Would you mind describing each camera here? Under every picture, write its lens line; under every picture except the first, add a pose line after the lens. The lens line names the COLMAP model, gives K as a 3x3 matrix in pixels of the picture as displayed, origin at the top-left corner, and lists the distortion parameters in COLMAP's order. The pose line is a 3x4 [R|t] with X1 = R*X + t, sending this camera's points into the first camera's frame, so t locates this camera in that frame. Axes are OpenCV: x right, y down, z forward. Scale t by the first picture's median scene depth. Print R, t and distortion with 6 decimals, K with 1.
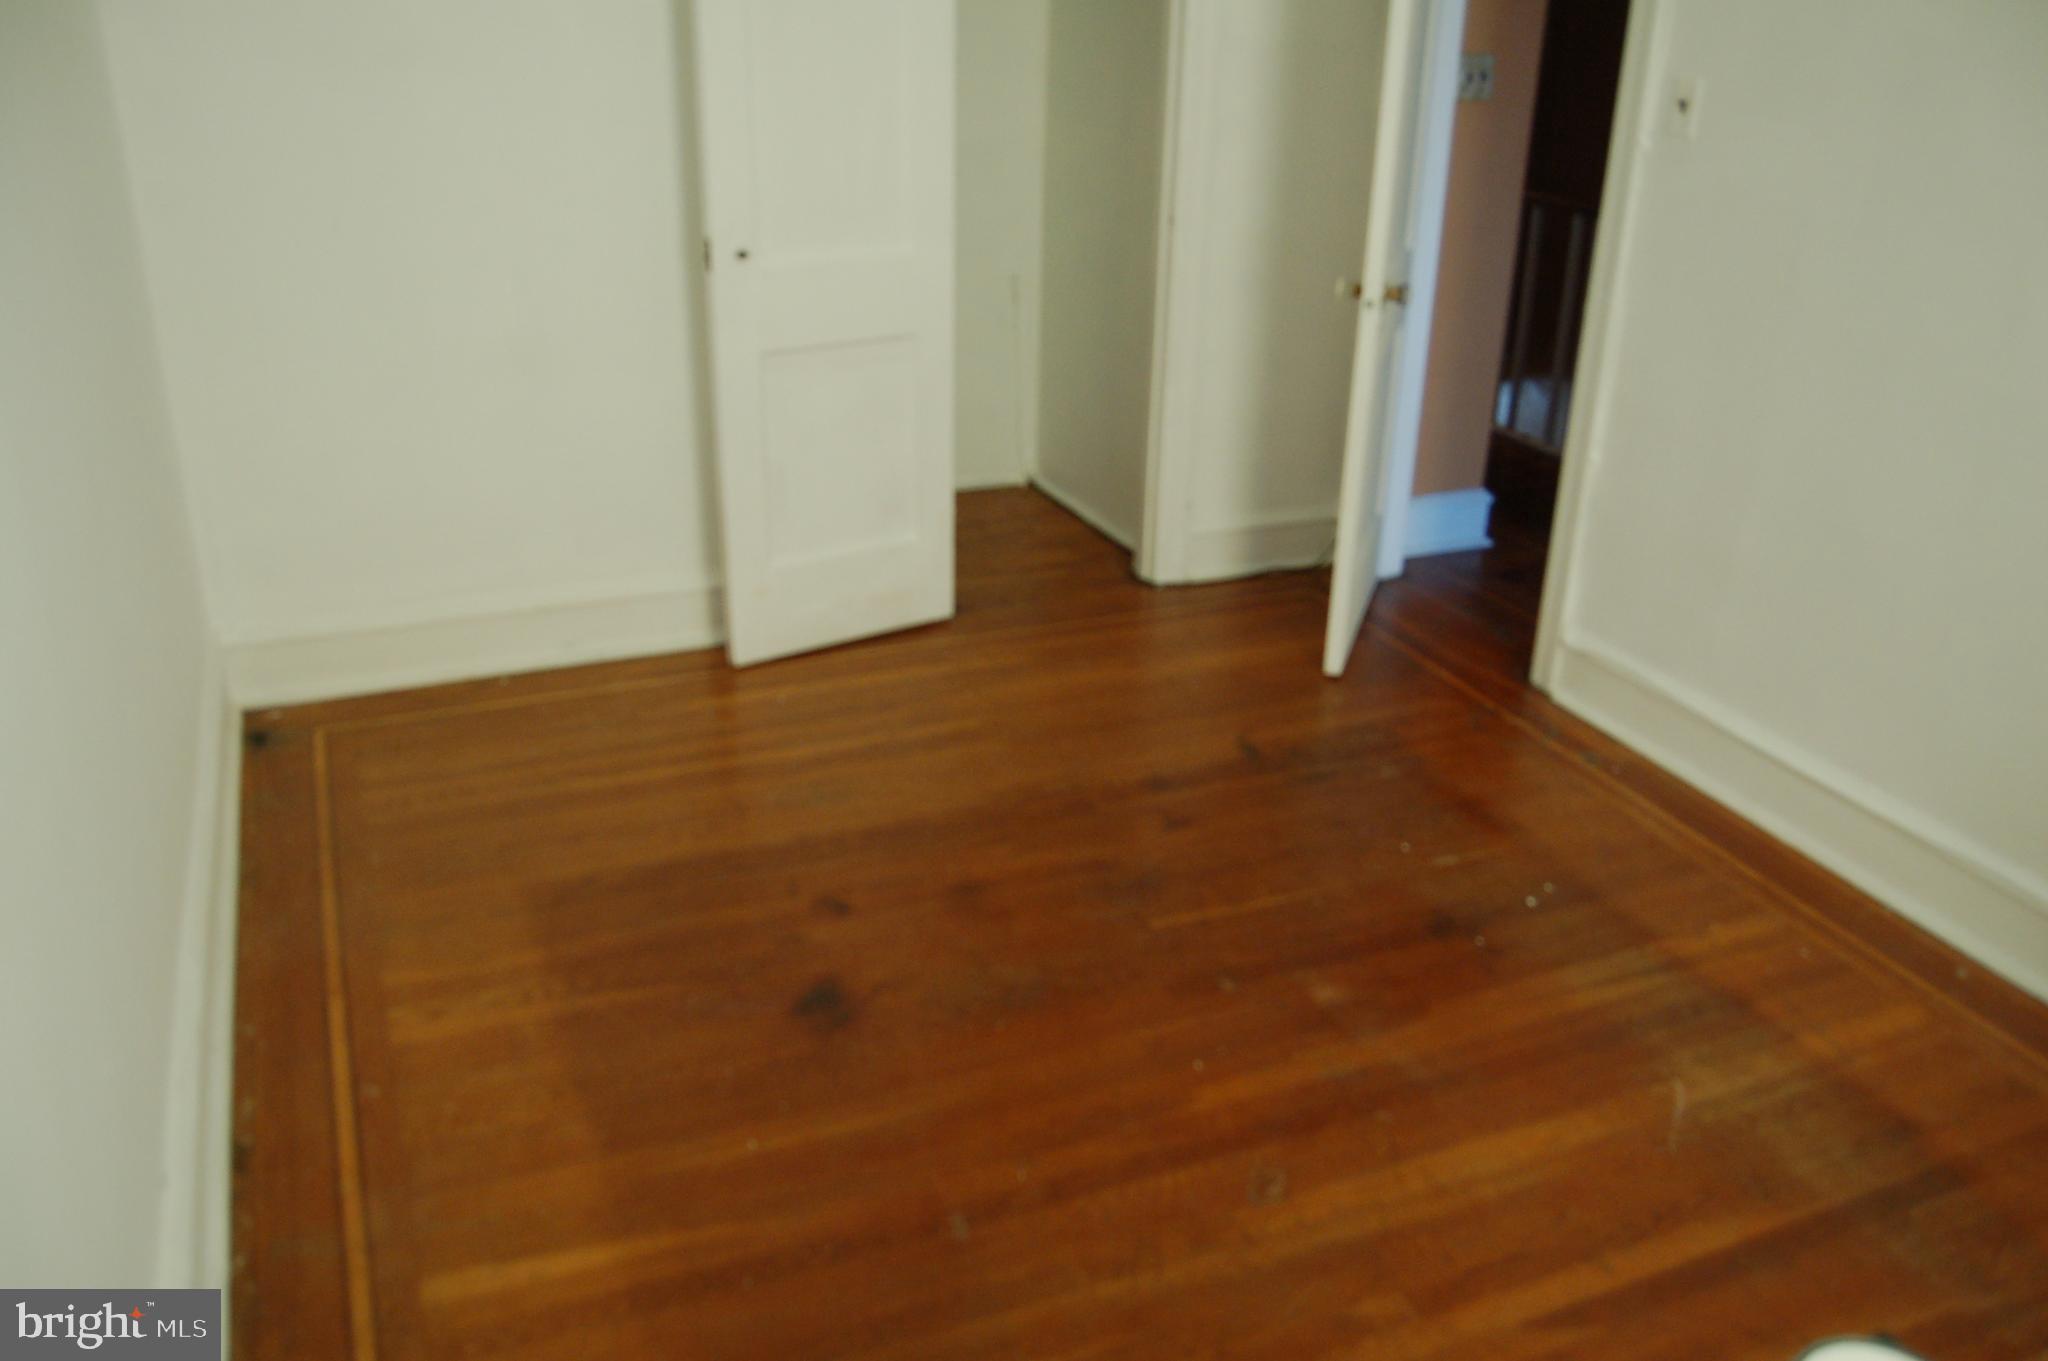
lens RADIAL K [[1608.1, 0, 1015.0], [0, 1608.1, 700.4], [0, 0, 1]] dist [-0.094816, 0.030240]
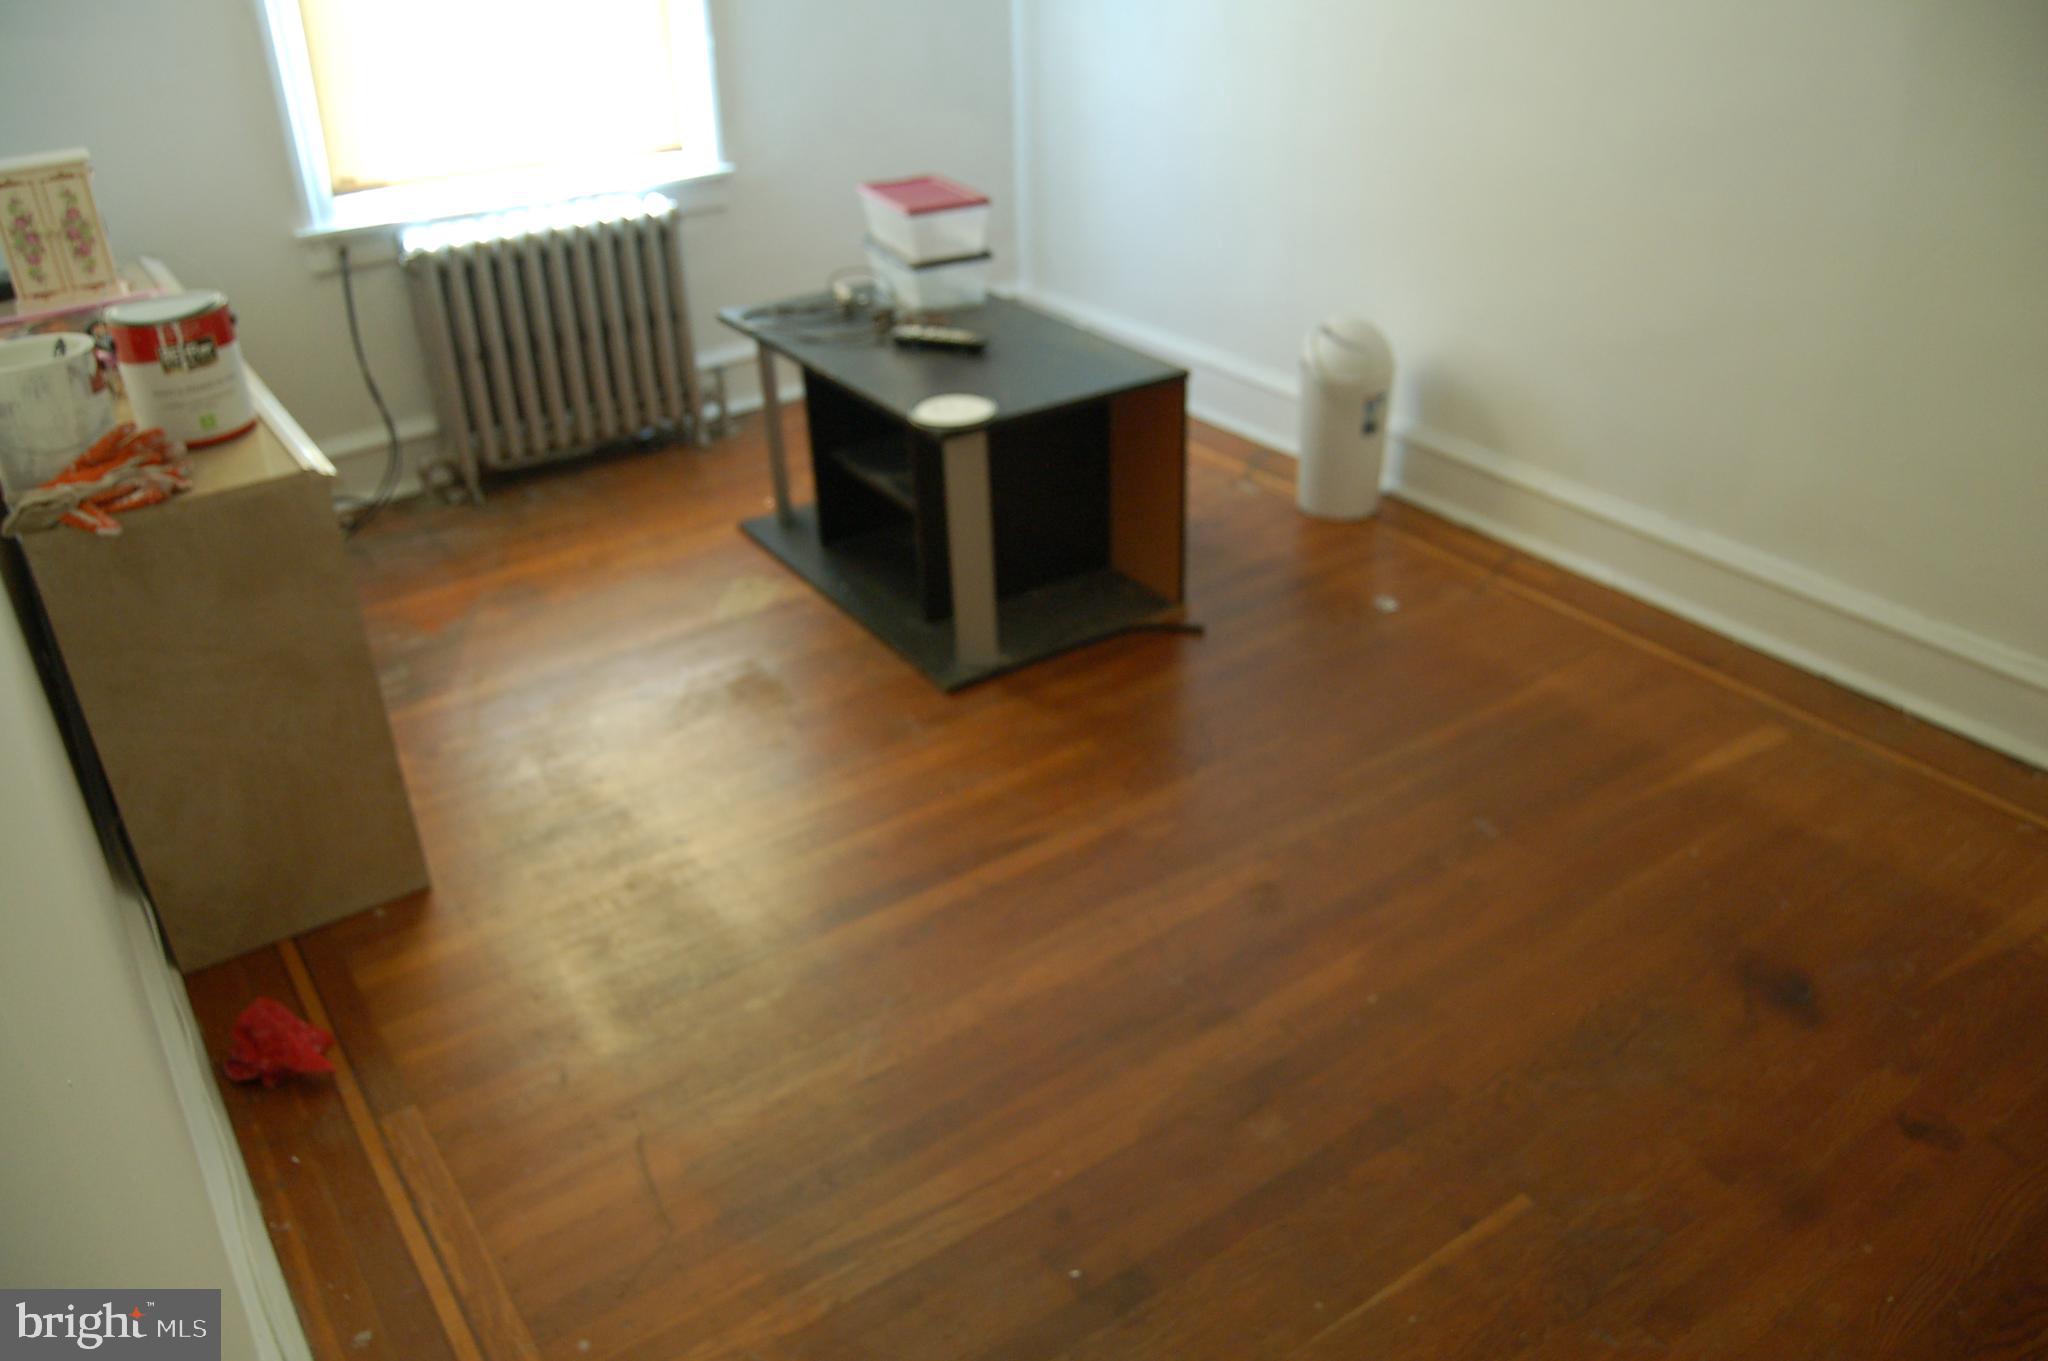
lens RADIAL K [[1569.3, 0, 1015.8], [0, 1569.3, 694.4], [0, 0, 1]] dist [-0.090921, 0.034019]
pose [[-0.978227, 0.104686, -0.179203, 0.411935], [-0.085647, 0.582879, 0.808032, -0.530344], [0.189044, 0.805787, -0.561222, 1.176006]]
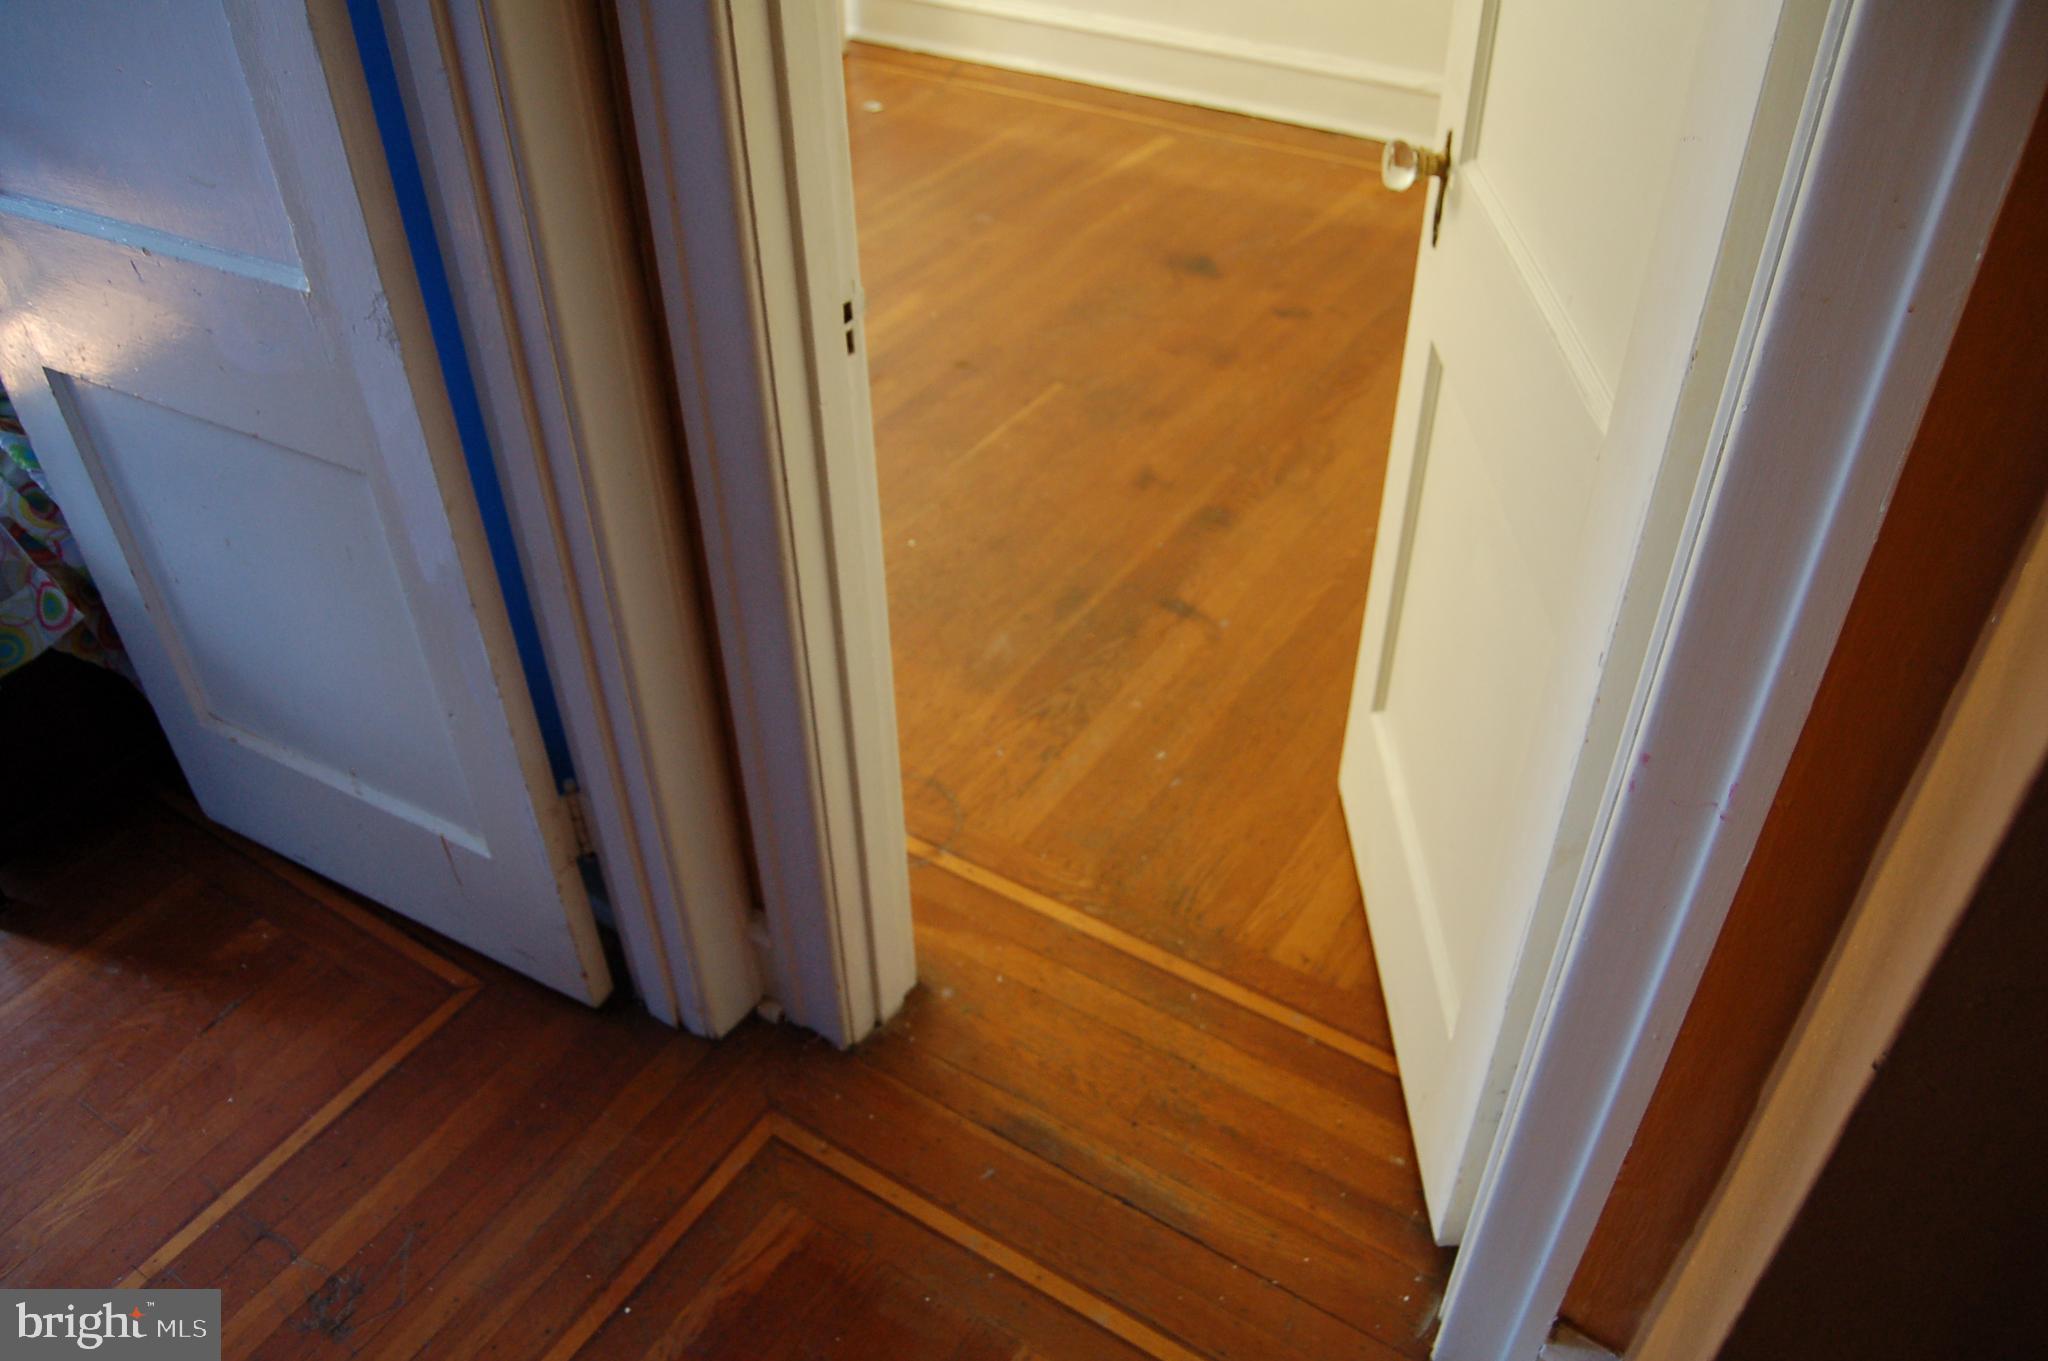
lens RADIAL K [[1569.3, 0, 1015.8], [0, 1569.3, 694.4], [0, 0, 1]] dist [-0.090921, 0.034019]
pose [[-0.827532, 0.351052, -0.438124, 0.663547], [-0.243104, 0.479364, 0.843273, -0.663501], [0.506054, 0.804346, -0.311347, 1.508705]]
